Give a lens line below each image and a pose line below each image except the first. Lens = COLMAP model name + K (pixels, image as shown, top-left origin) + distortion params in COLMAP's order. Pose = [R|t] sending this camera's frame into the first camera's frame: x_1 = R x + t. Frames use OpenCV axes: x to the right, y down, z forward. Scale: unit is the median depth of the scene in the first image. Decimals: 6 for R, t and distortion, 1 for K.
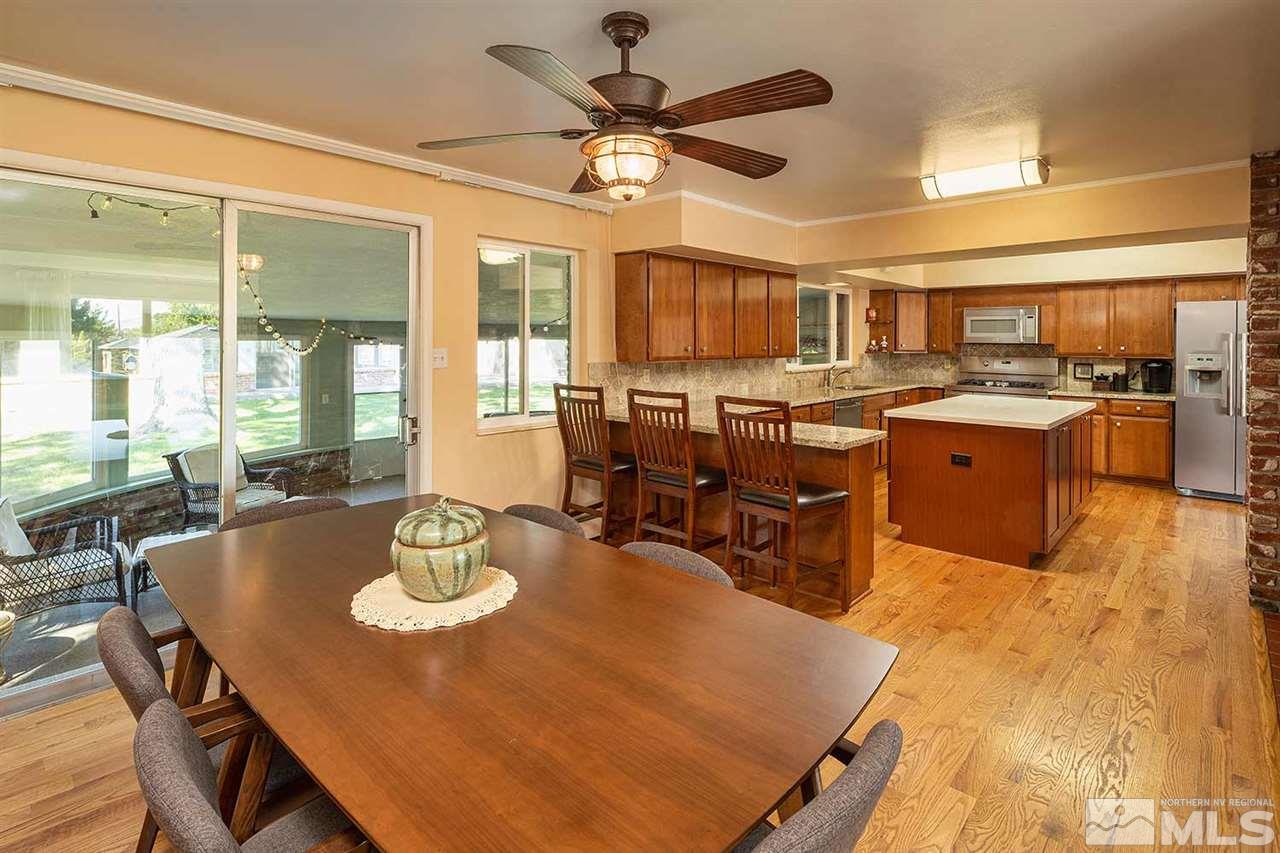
lens RADIAL K [[624.8, 0, 635.1], [0, 624.8, 340.6], [0, 0, 1]] dist [-0.001940, -0.002909]
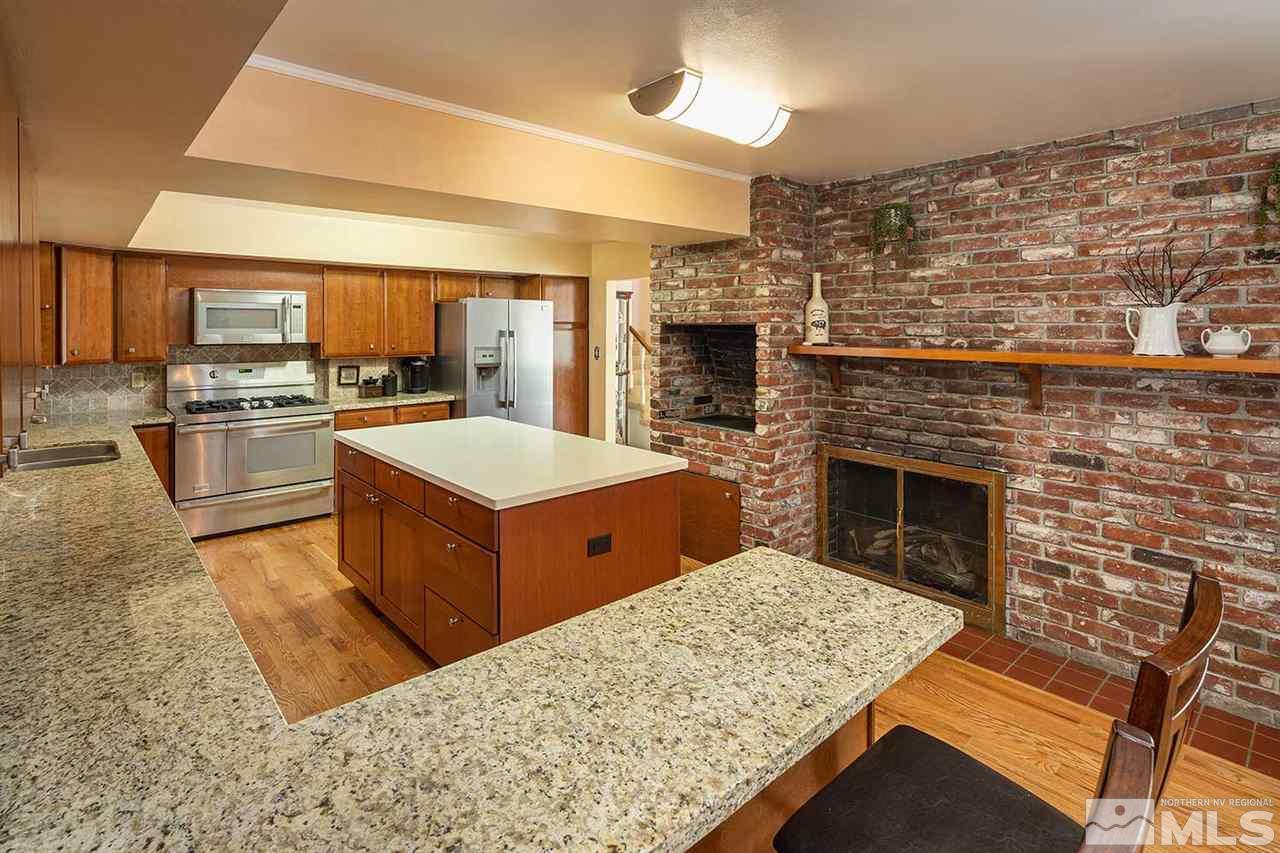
lens RADIAL K [[624.8, 0, 633.4], [0, 624.8, 327.4], [0, 0, 1]] dist [-0.001940, -0.002909]
pose [[0.086830, -0.007546, 0.996195, -0.072902], [0.000164, 0.999971, 0.007560, -0.024093], [-0.996223, -0.000493, 0.086829, 0.689027]]
